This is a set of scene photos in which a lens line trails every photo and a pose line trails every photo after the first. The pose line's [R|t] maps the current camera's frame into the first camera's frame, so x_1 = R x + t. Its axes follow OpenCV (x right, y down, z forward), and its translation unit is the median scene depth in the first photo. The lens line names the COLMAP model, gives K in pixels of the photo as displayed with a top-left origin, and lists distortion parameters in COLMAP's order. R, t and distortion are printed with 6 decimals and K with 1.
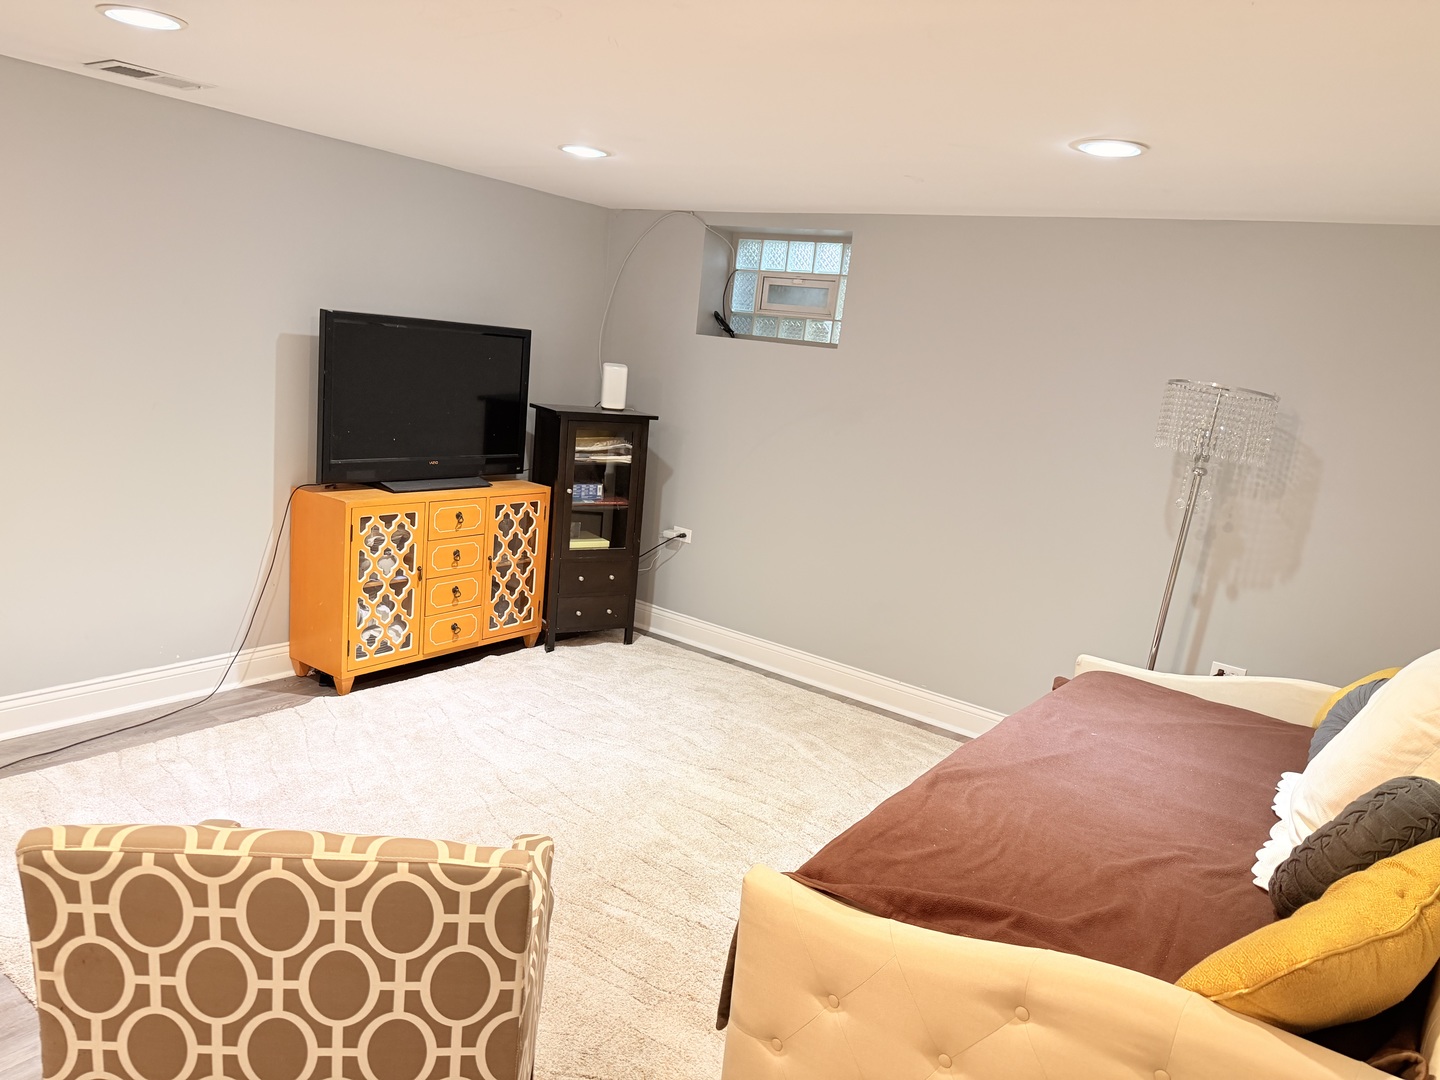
lens RADIAL K [[1028.4, 0, 703.4], [0, 1028.4, 546.3], [0, 0, 1]] dist [0.085328, -0.153232]
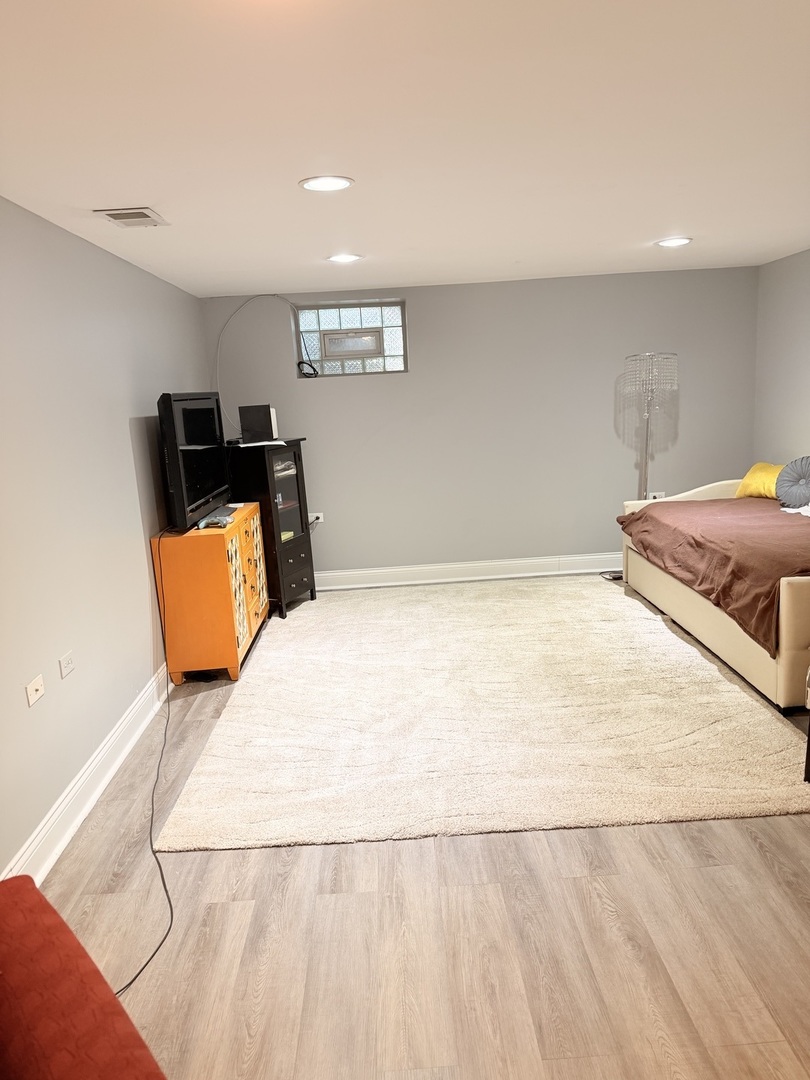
lens RADIAL K [[771.3, 0, 404.8], [0, 771.3, 553.3], [0, 0, 1]] dist [0.085328, -0.153232]
pose [[0.763424, -0.277752, 0.583127, -0.660588], [0.263646, 0.958185, 0.111235, -0.059252], [-0.589639, 0.068819, 0.804730, 0.063156]]
